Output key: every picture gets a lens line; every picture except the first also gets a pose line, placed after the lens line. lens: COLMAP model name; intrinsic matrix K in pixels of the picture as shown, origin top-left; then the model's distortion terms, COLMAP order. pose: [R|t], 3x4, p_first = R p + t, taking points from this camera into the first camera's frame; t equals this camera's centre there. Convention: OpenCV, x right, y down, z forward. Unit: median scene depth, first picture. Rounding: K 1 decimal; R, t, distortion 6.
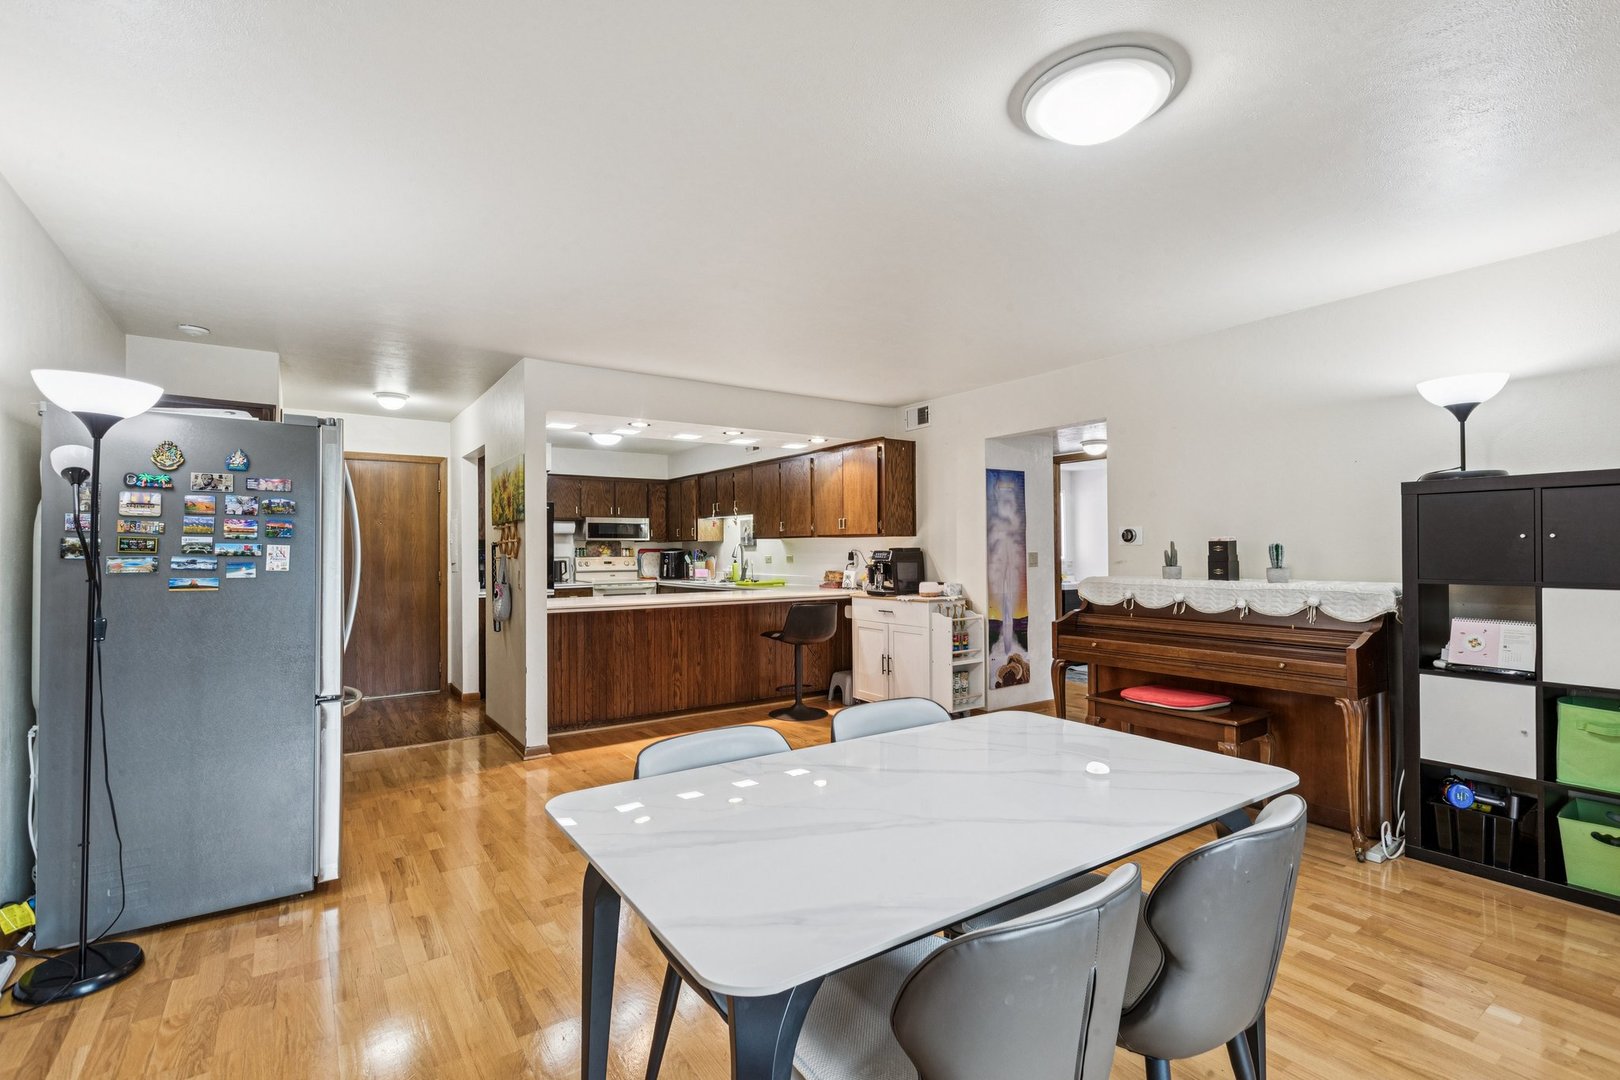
lens RADIAL K [[741.6, 0, 808.7], [0, 741.6, 543.5], [0, 0, 1]] dist [0.000346, 0.000262]
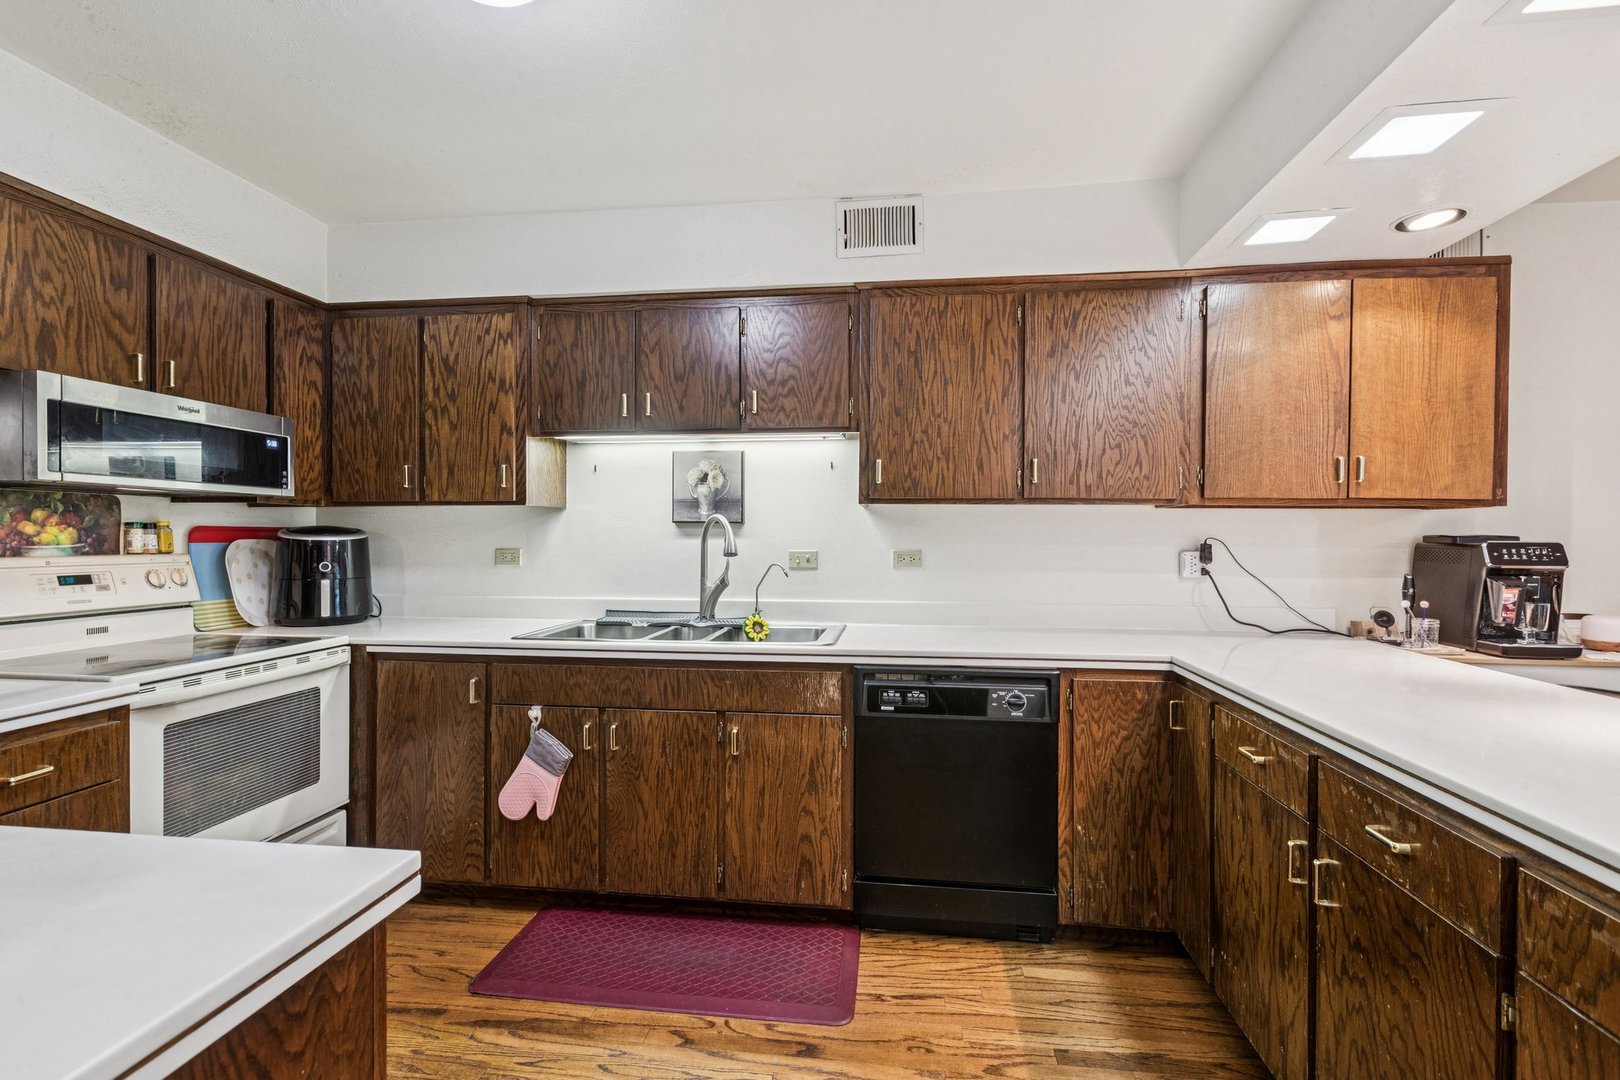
lens RADIAL K [[751.6, 0, 806.7], [0, 751.6, 536.2], [0, 0, 1]] dist [0.000817, 0.000220]
pose [[0.668706, 0.007081, 0.743494, -0.417699], [-0.014745, 0.999884, 0.003740, 0.009671], [-0.743381, -0.013464, 0.668733, 0.929978]]
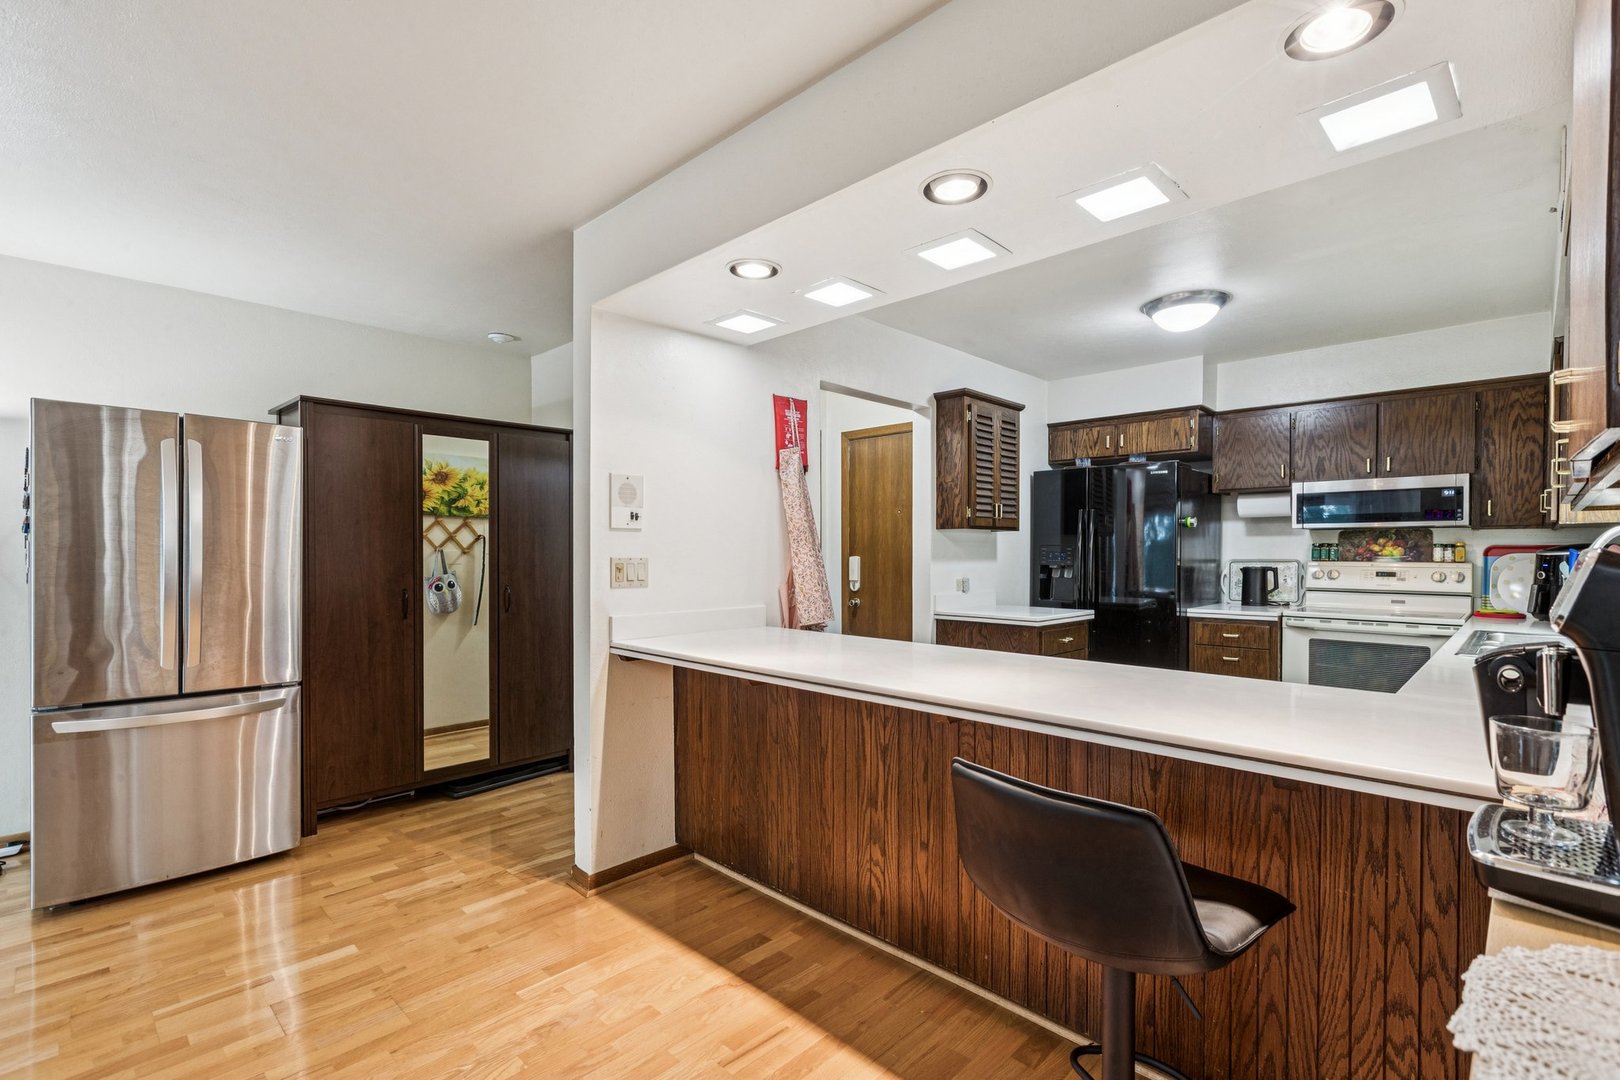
lens RADIAL K [[744.3, 0, 800.2], [0, 744.3, 558.9], [0, 0, 1]] dist [-0.000021, -0.000340]
pose [[0.184496, 0.014829, -0.982721, 0.187273], [0.007107, 0.999840, 0.016422, 0.007631], [0.982808, -0.010014, 0.184361, 0.766070]]
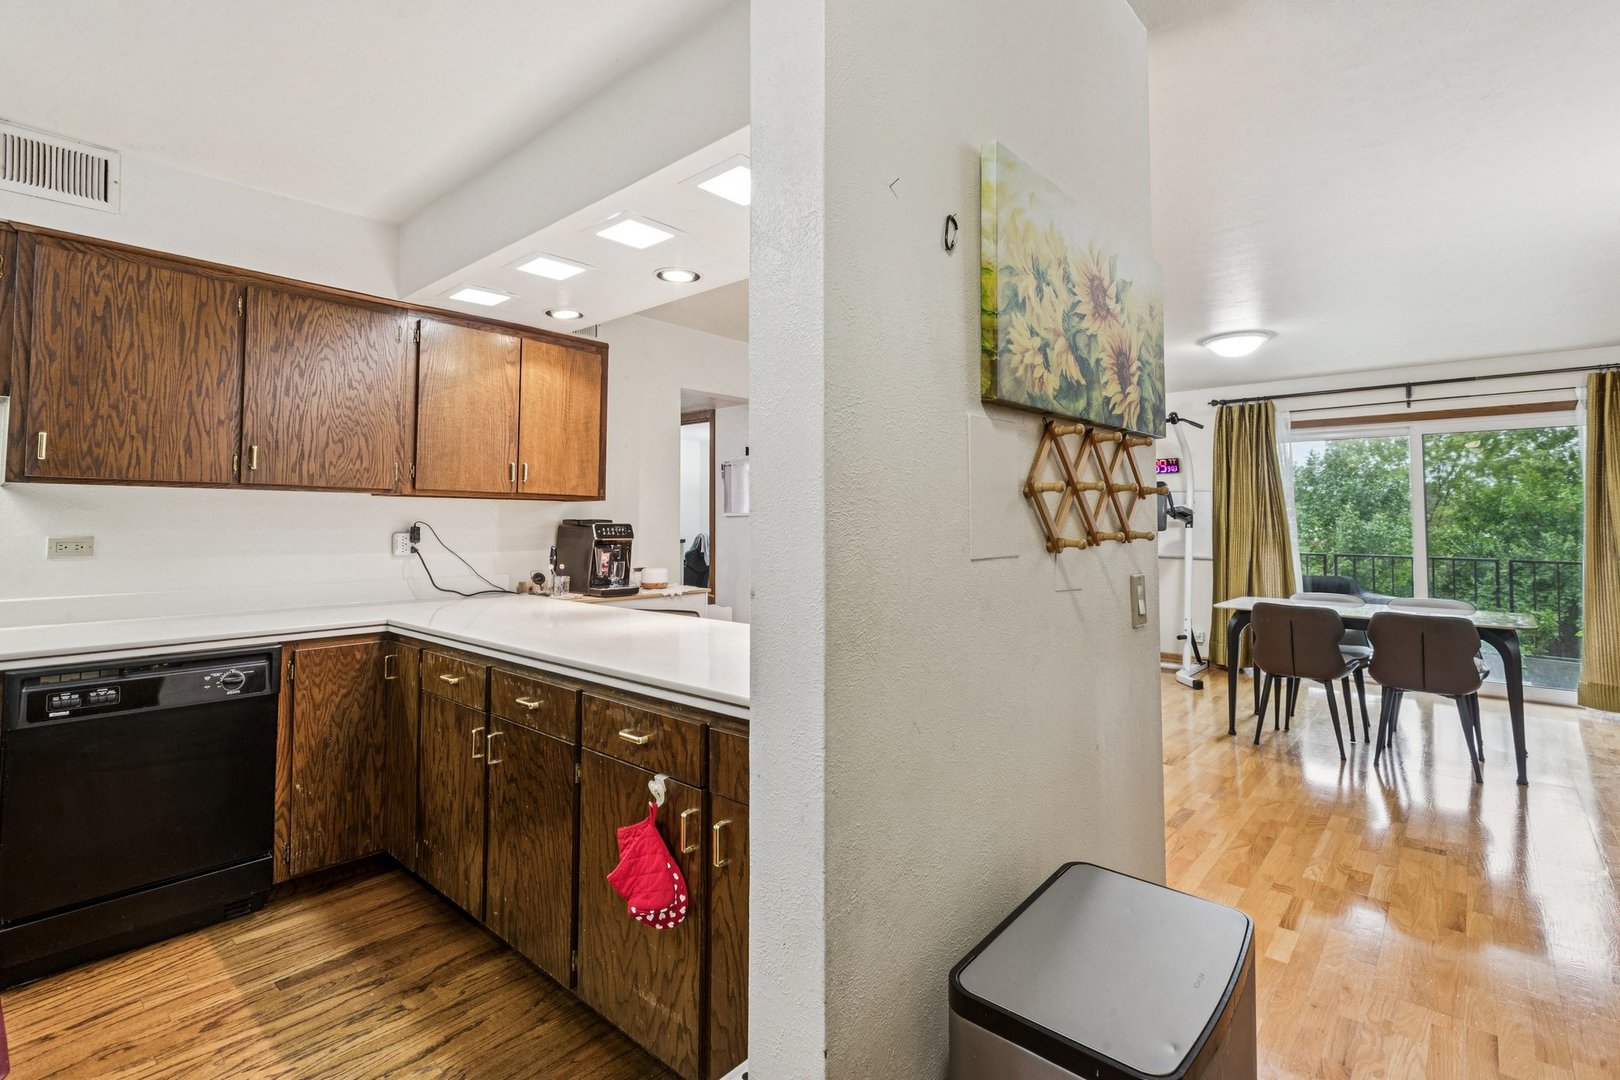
lens RADIAL K [[757.6, 0, 803.0], [0, 757.6, 491.0], [0, 0, 1]] dist [0.004015, 0.000165]
pose [[-0.235742, 0.045027, 0.970772, -0.517285], [-0.009290, 0.998776, -0.048582, 0.010664], [-0.971771, -0.020471, -0.235035, 0.911140]]
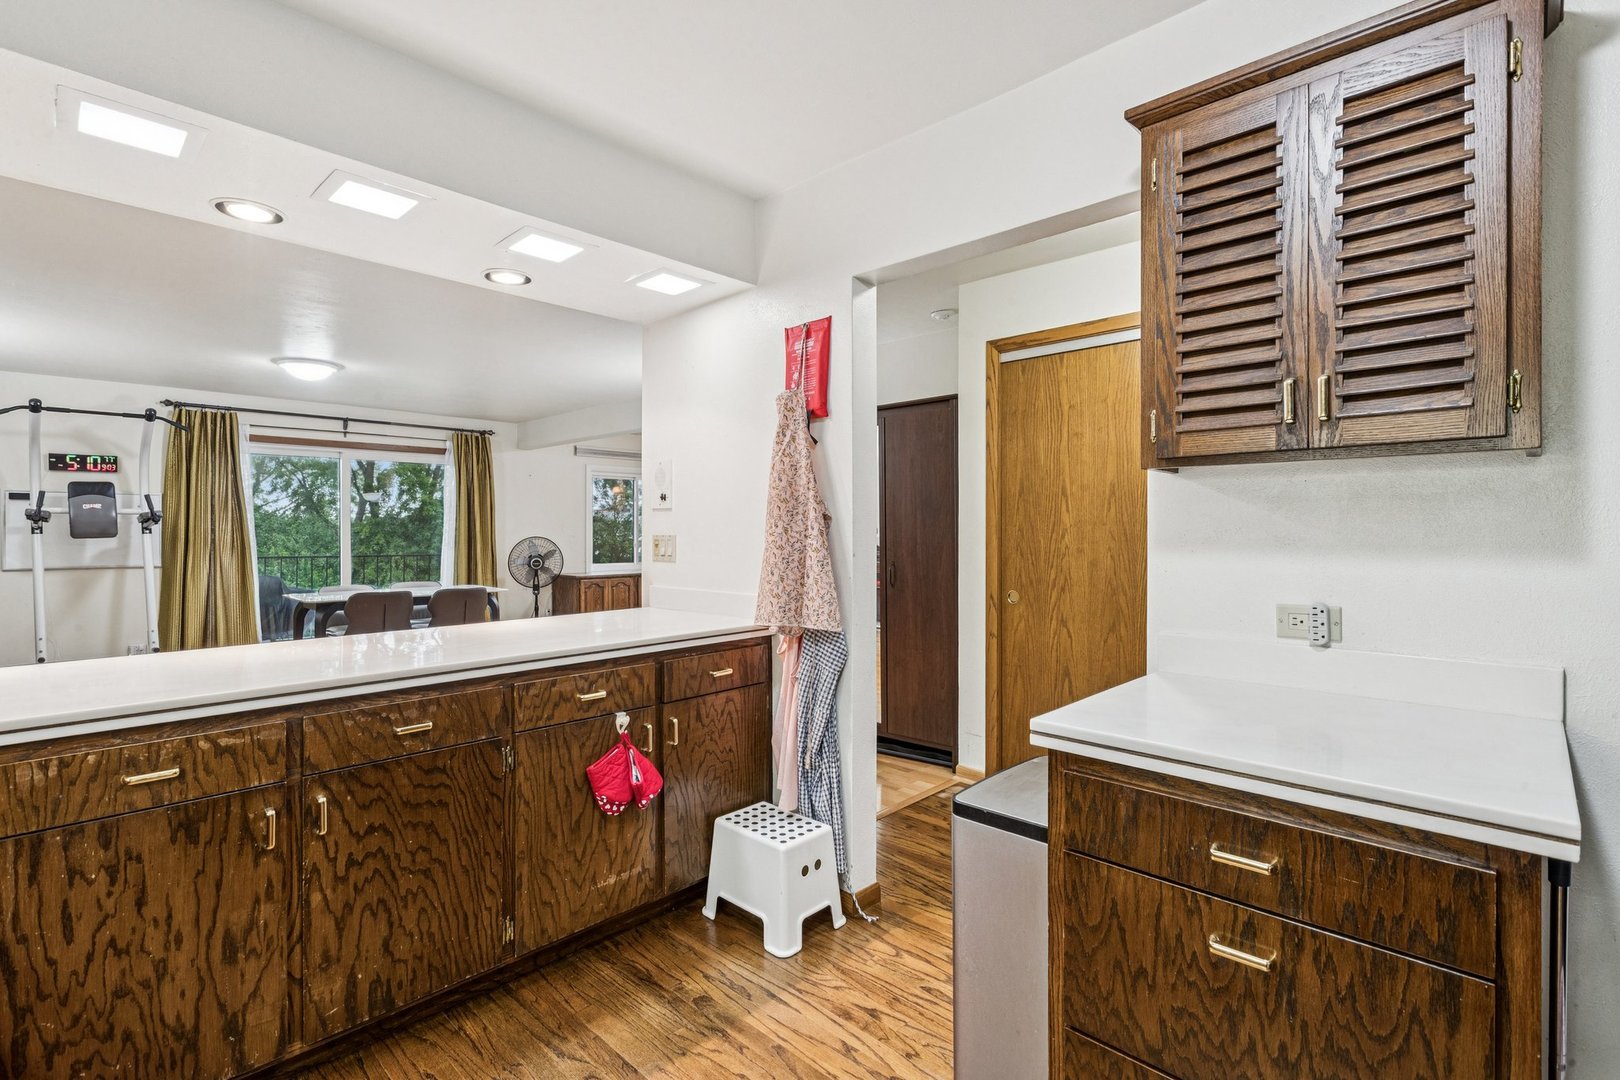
lens RADIAL K [[751.6, 0, 806.7], [0, 751.6, 536.2], [0, 0, 1]] dist [0.000817, 0.000220]
pose [[-0.979153, 0.010450, -0.202854, -0.262526], [0.010048, 0.999945, 0.003013, 0.013883], [0.202874, 0.000912, -0.979204, 1.257340]]
